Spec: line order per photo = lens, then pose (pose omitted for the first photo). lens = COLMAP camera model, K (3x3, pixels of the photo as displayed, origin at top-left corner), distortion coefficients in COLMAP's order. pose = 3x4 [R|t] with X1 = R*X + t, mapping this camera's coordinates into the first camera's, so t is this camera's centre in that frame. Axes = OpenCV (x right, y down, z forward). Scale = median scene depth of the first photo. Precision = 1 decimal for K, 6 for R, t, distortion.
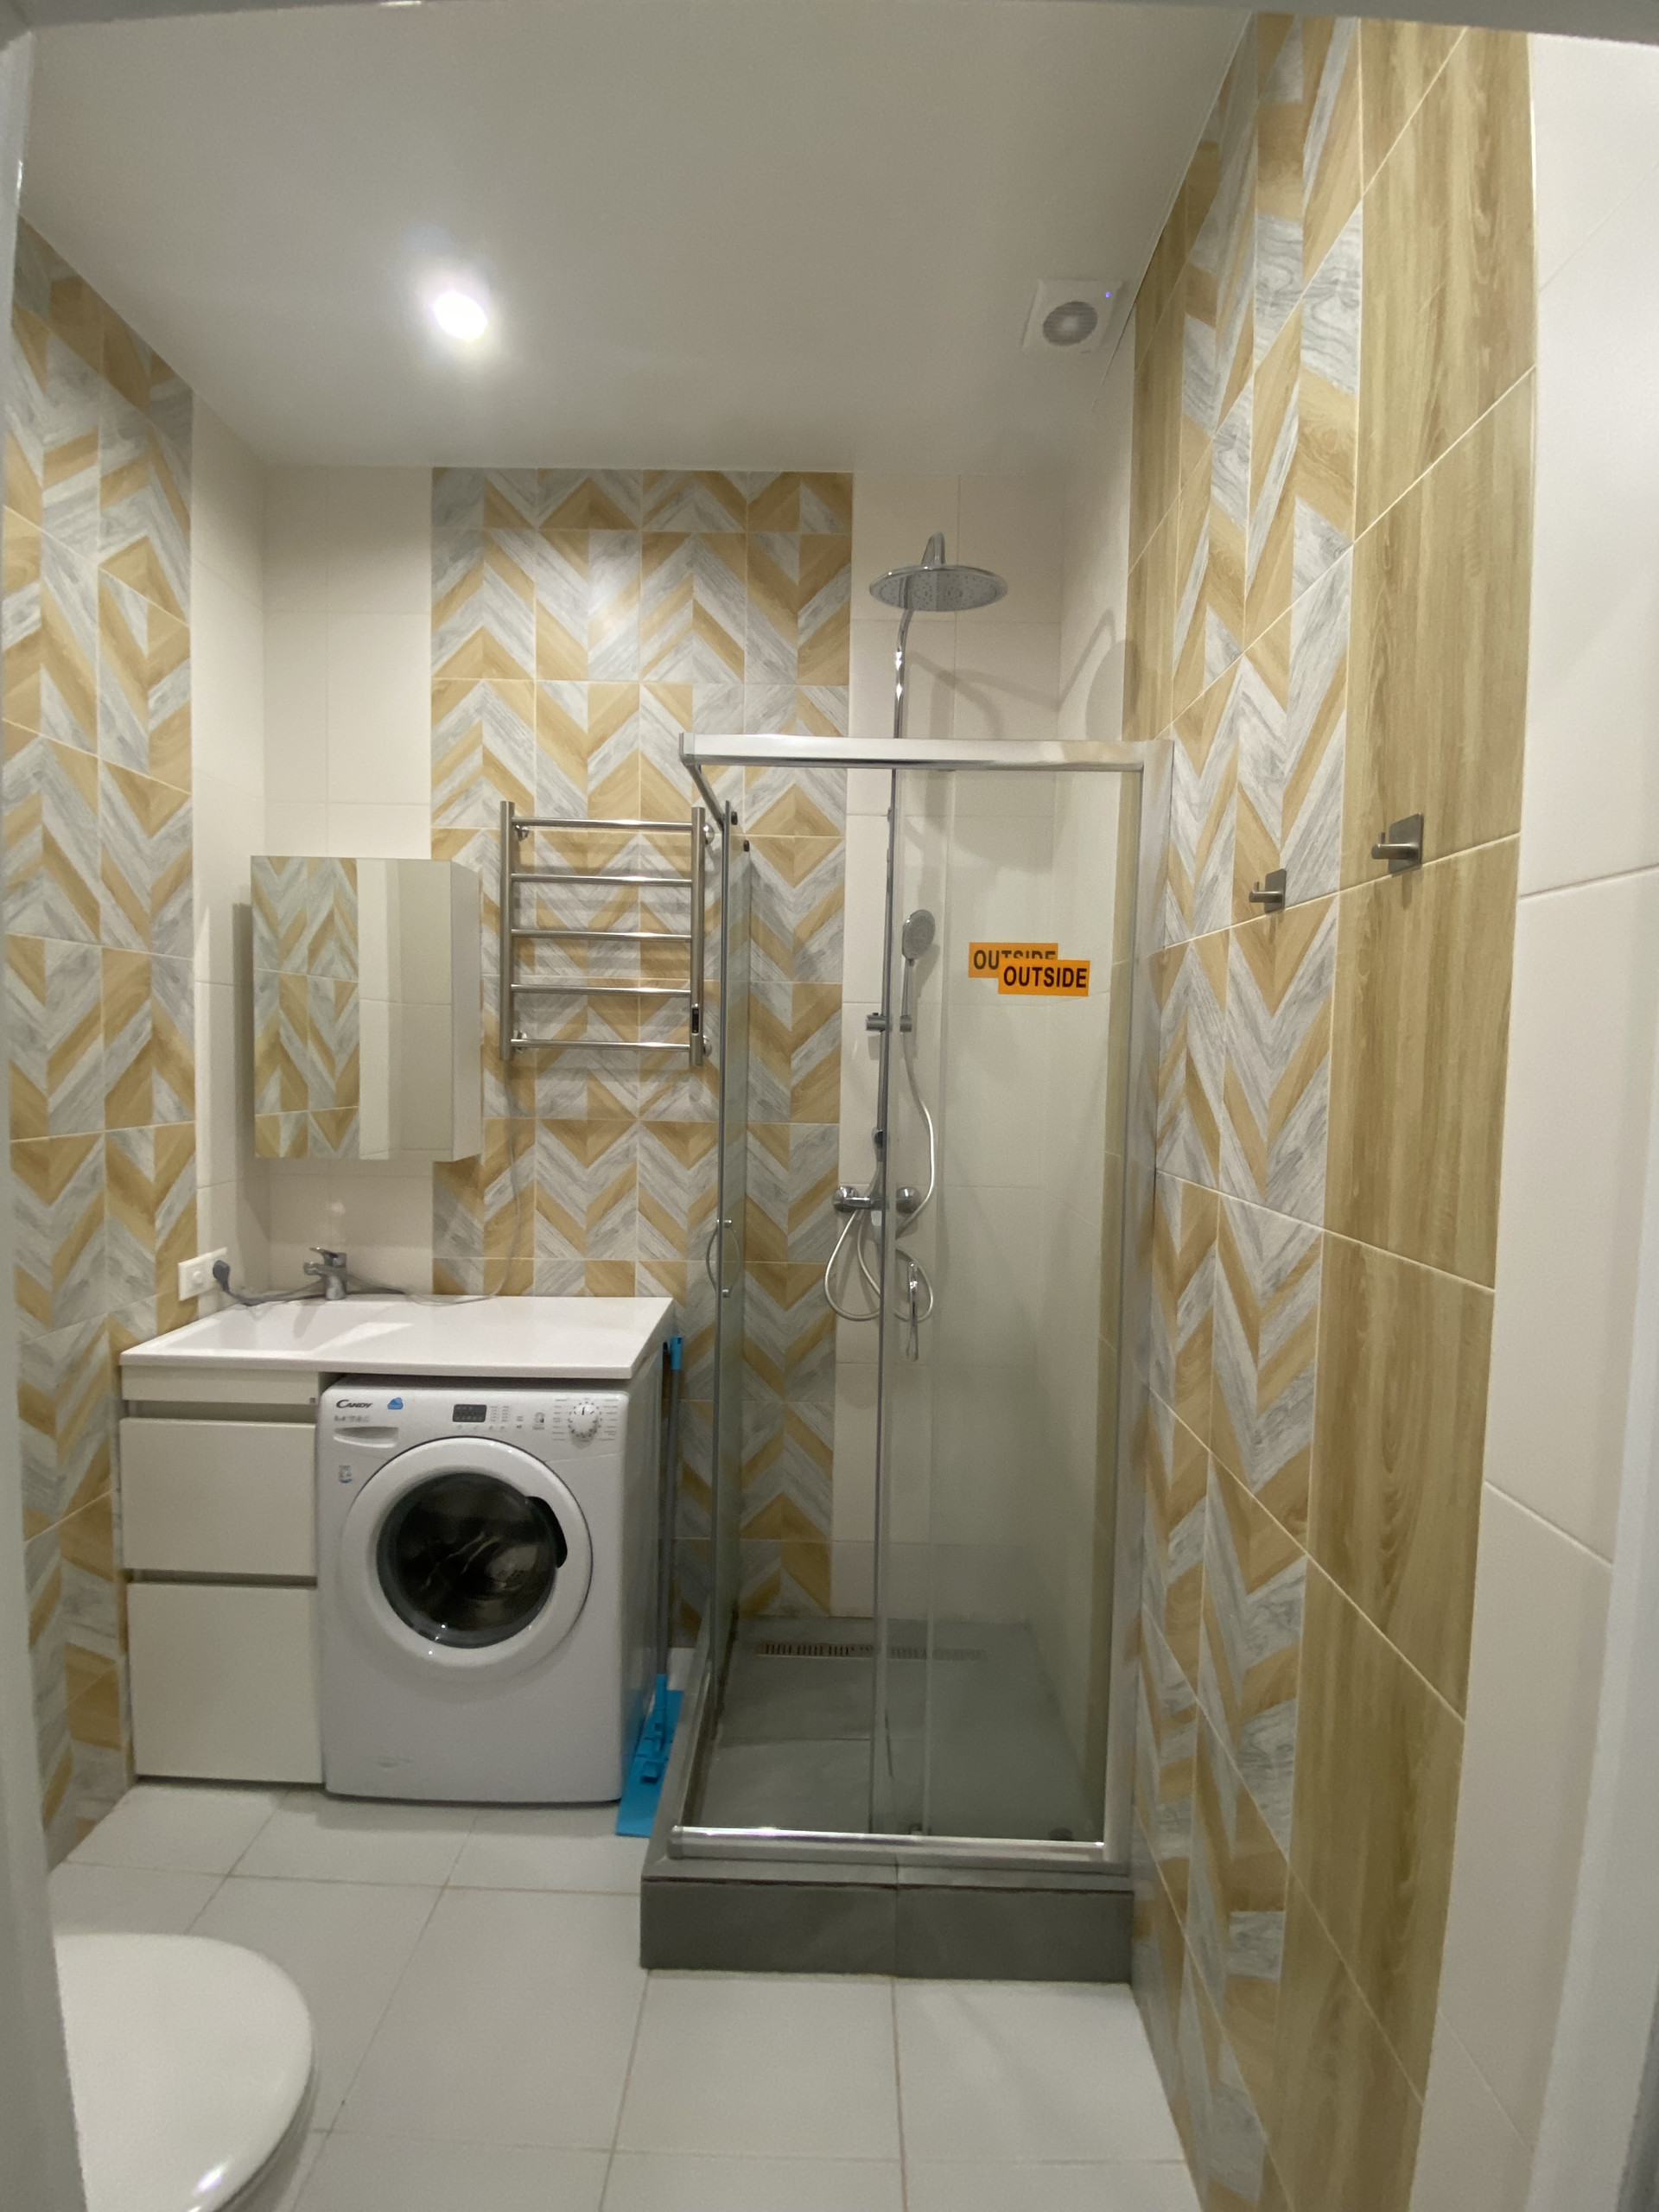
lens RADIAL K [[900.5, 0, 829.7], [0, 900.5, 1102.8], [0, 0, 1]] dist [0.009250, -0.015109]
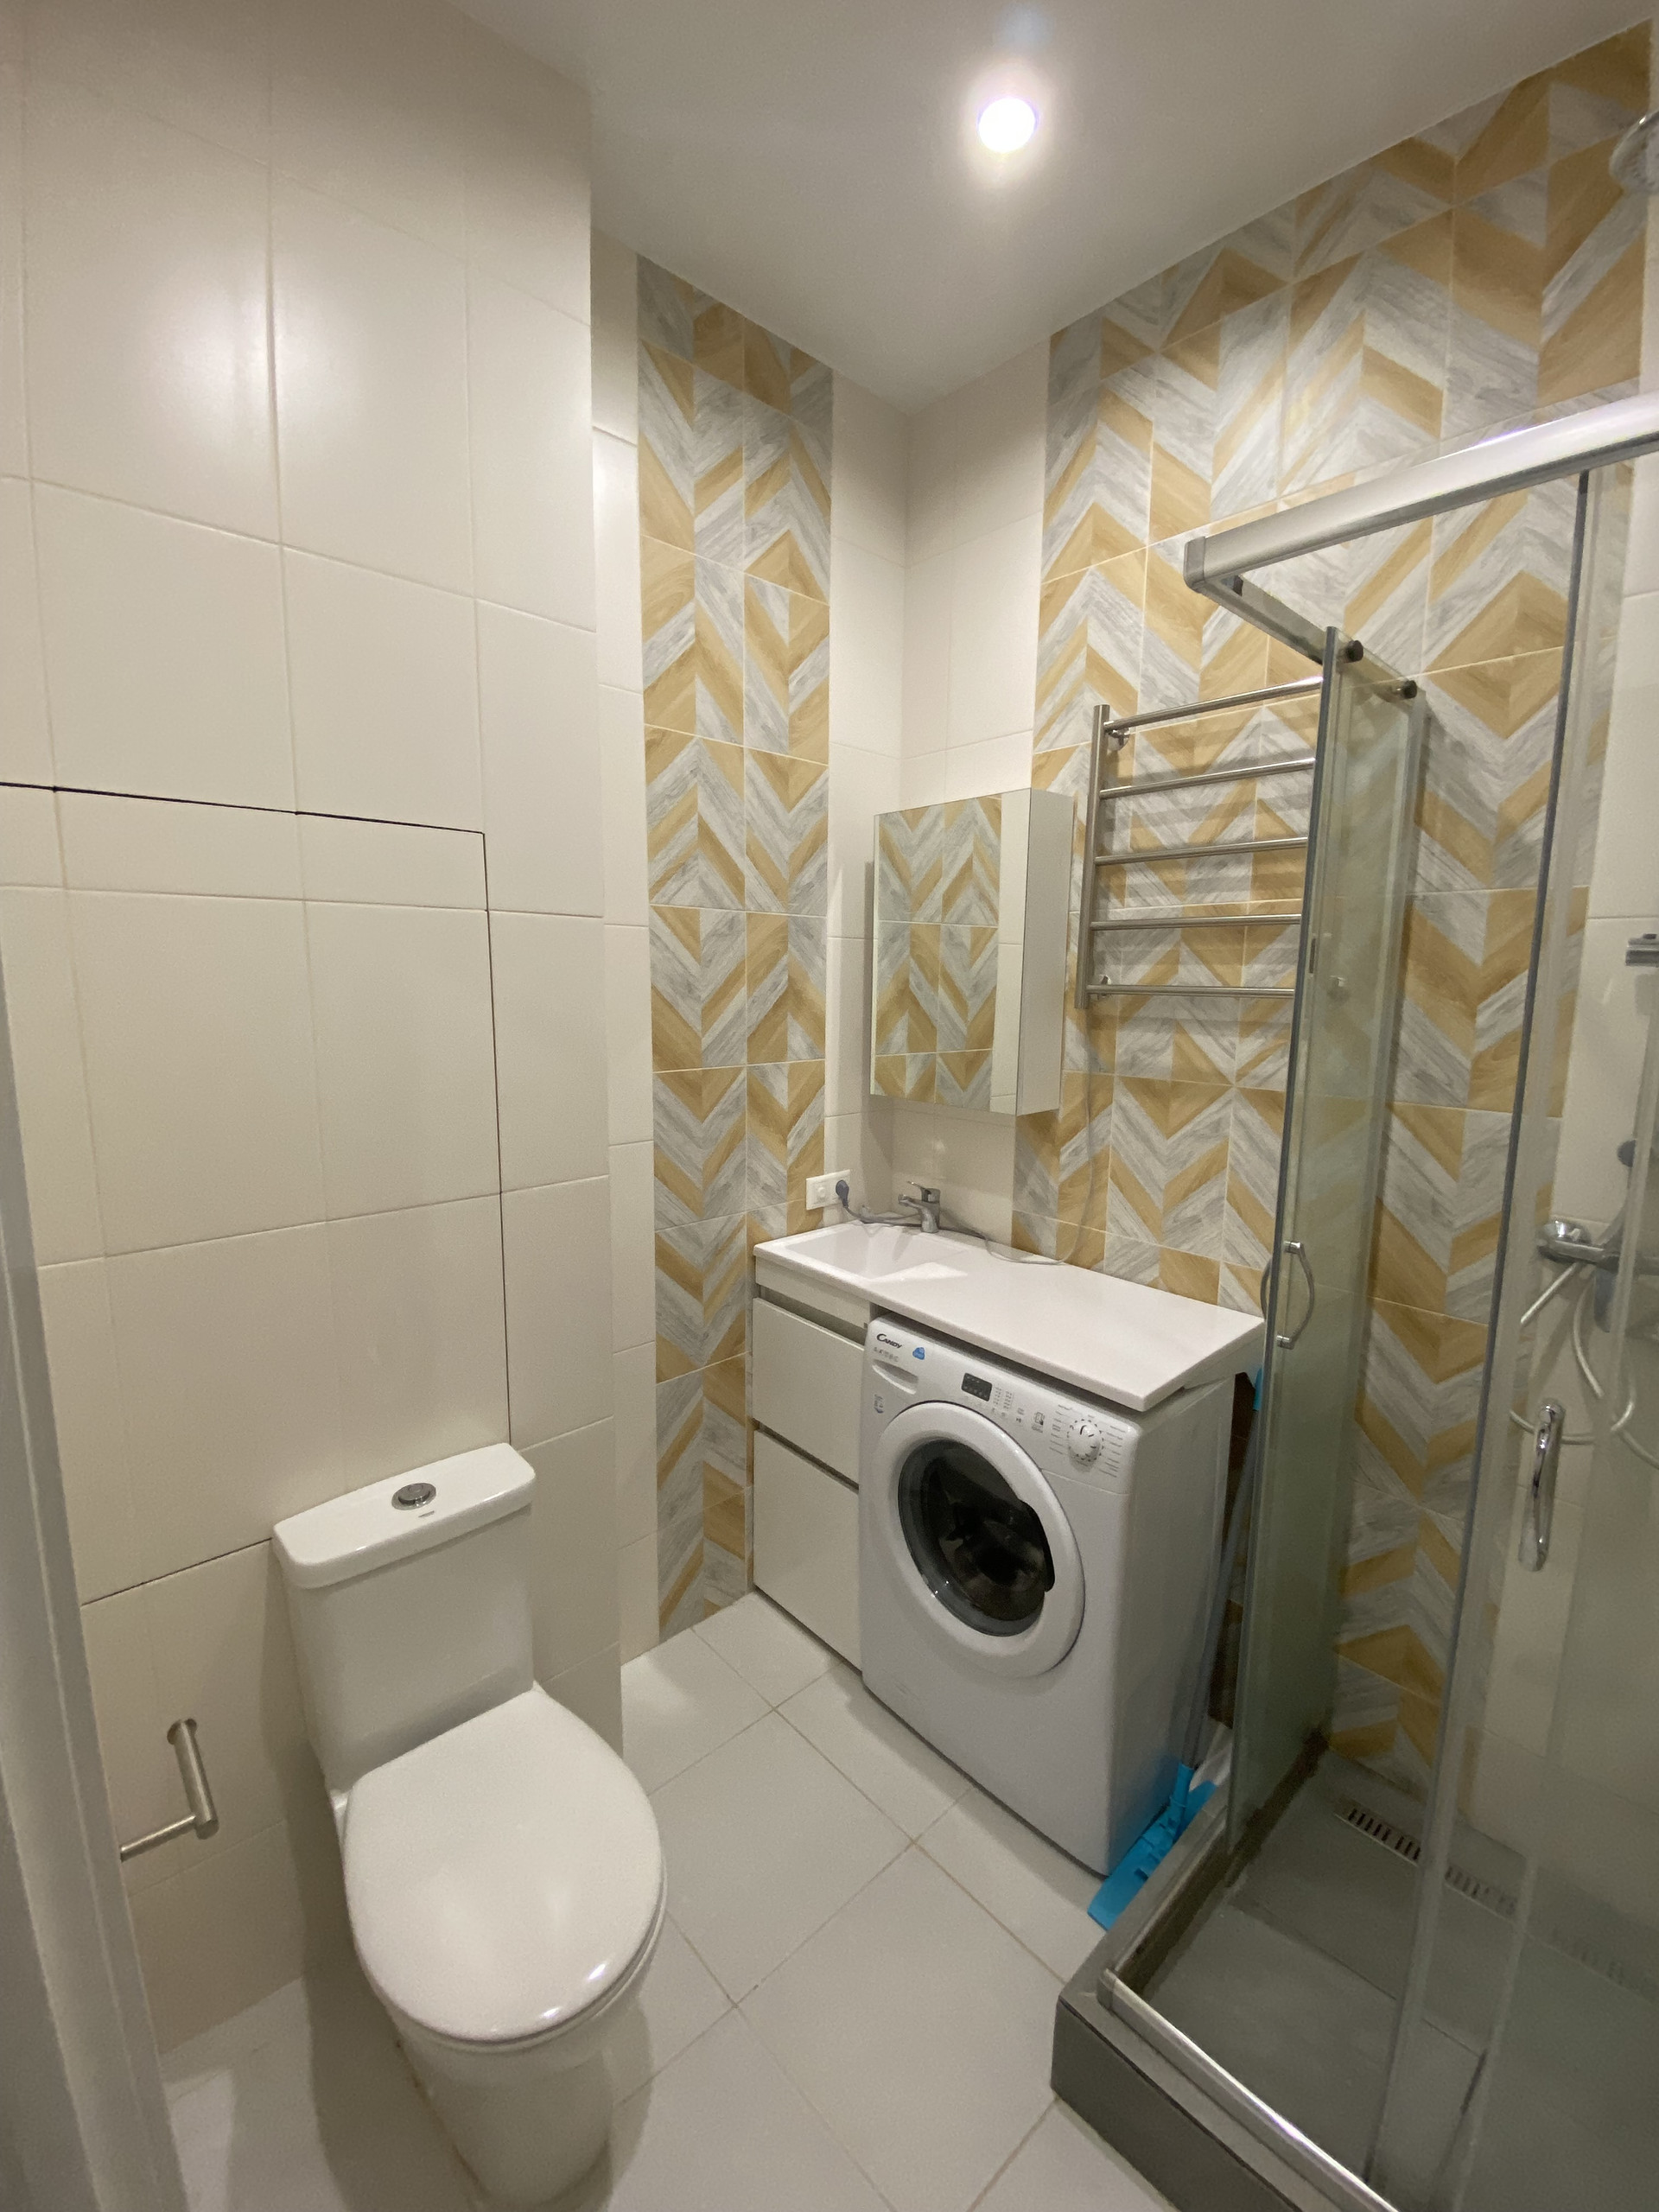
lens RADIAL K [[900.5, 0, 759.4], [0, 900.5, 1108.9], [0, 0, 1]] dist [0.009250, -0.015109]
pose [[0.676098, 0.092784, -0.730946, 0.087829], [-0.039942, 0.995196, 0.089381, -0.015751], [0.735728, -0.031235, 0.676556, 0.174644]]
